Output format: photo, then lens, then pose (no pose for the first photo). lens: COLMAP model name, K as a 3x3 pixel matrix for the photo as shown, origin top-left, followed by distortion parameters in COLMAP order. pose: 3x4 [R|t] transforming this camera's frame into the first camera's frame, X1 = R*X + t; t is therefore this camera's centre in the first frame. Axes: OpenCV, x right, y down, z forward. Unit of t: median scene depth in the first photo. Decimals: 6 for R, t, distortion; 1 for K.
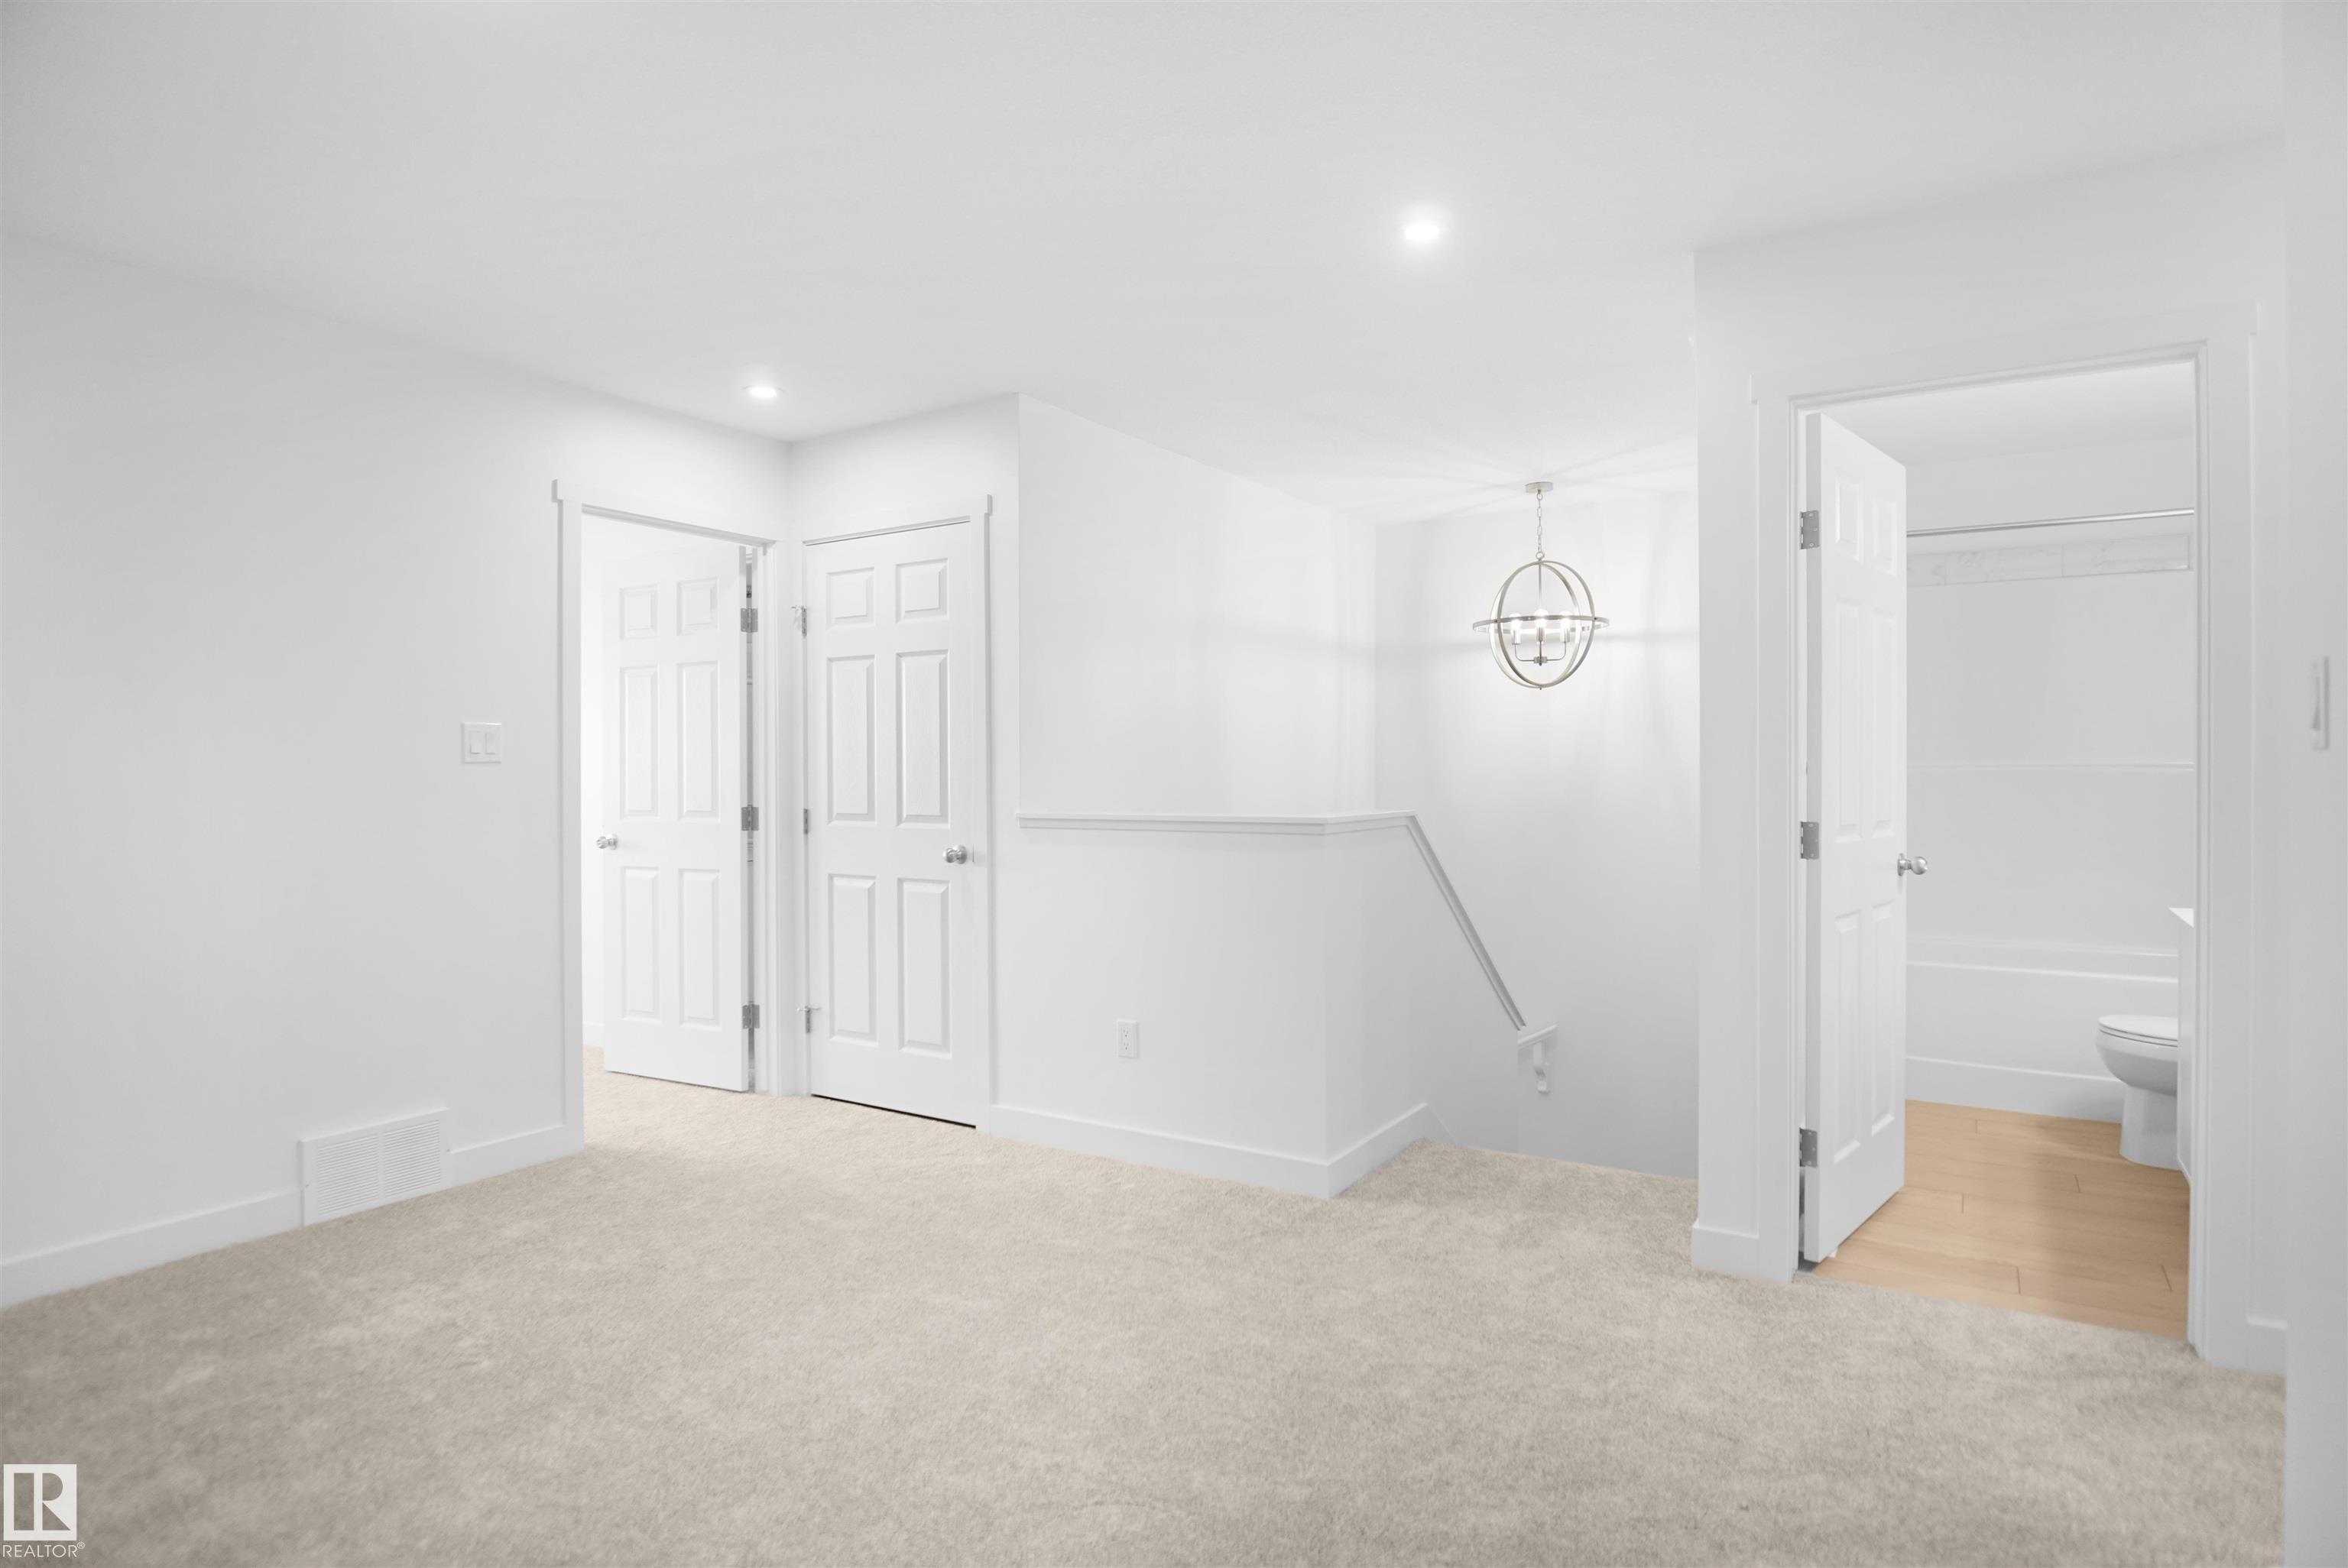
lens RADIAL K [[1243.8, 0, 1175.9], [0, 1243.8, 788.0], [0, 0, 1]] dist [-0.021531, 0.002223]
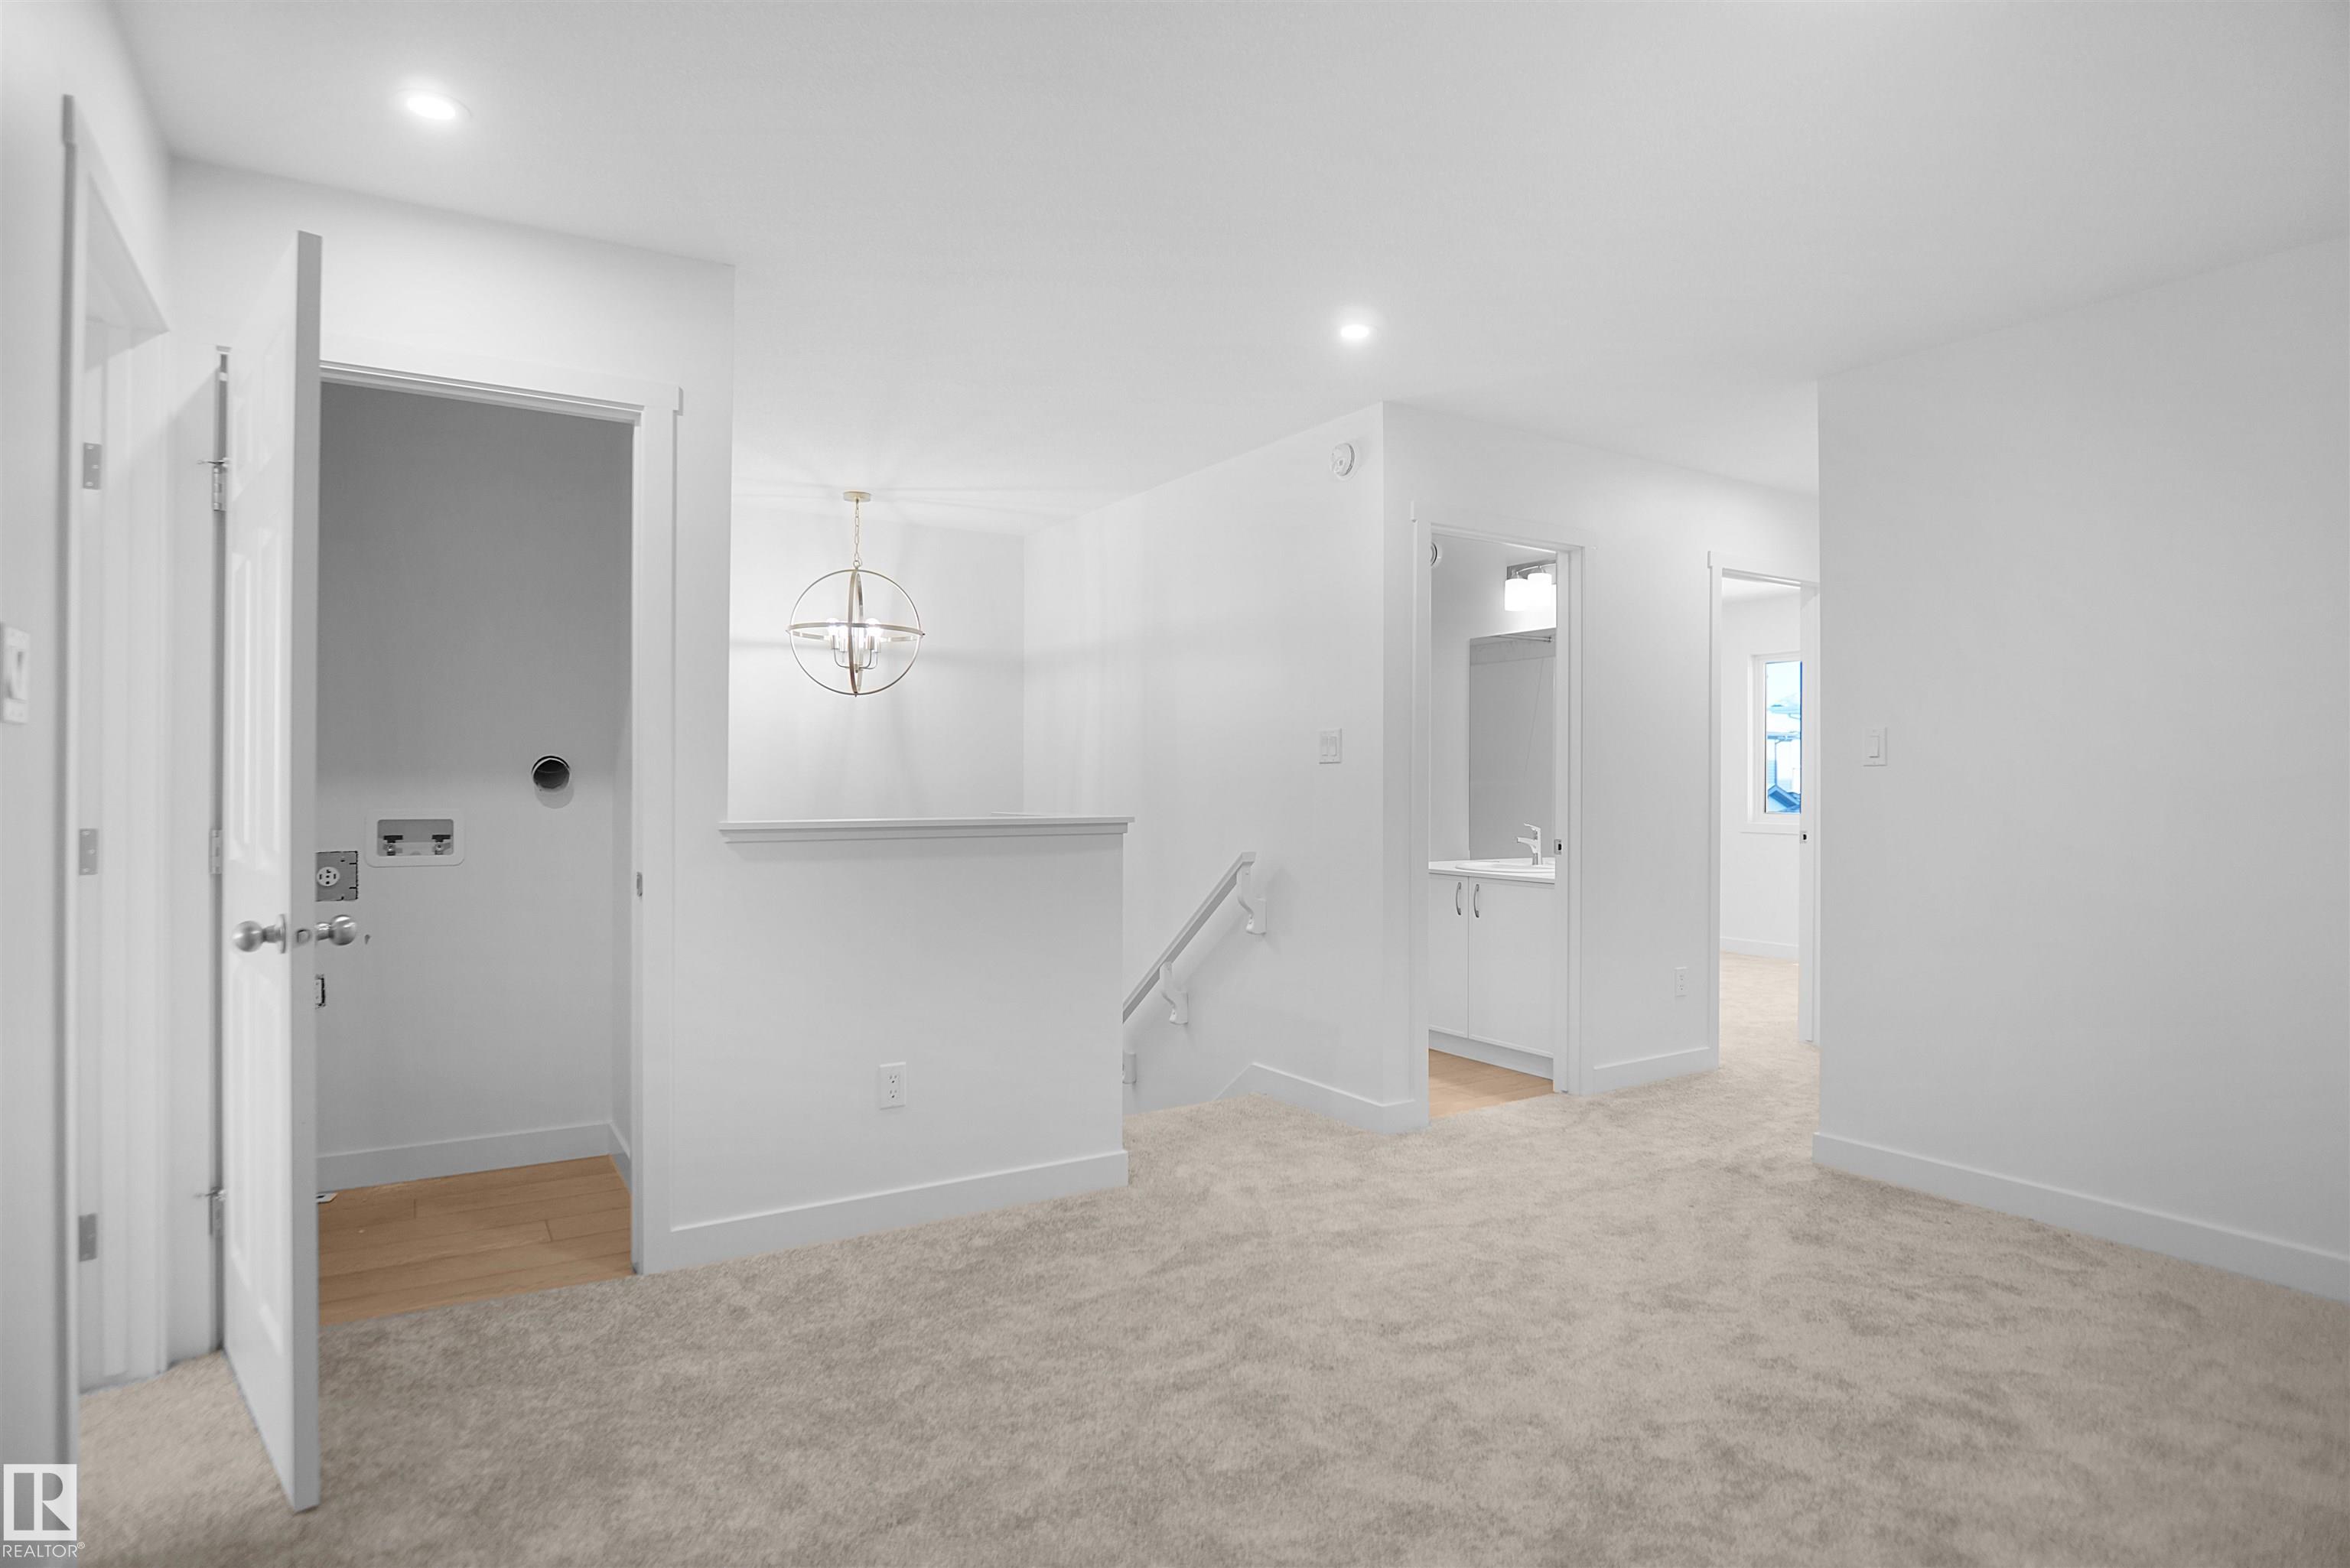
lens RADIAL K [[1245.0, 0, 1175.9], [0, 1245.0, 789.4], [0, 0, 1]] dist [-0.021531, 0.002223]
pose [[0.424919, 0.004921, 0.905218, -0.775423], [-0.003299, 0.999987, -0.003888, 0.000939], [-0.905225, -0.001334, 0.424930, 0.495503]]
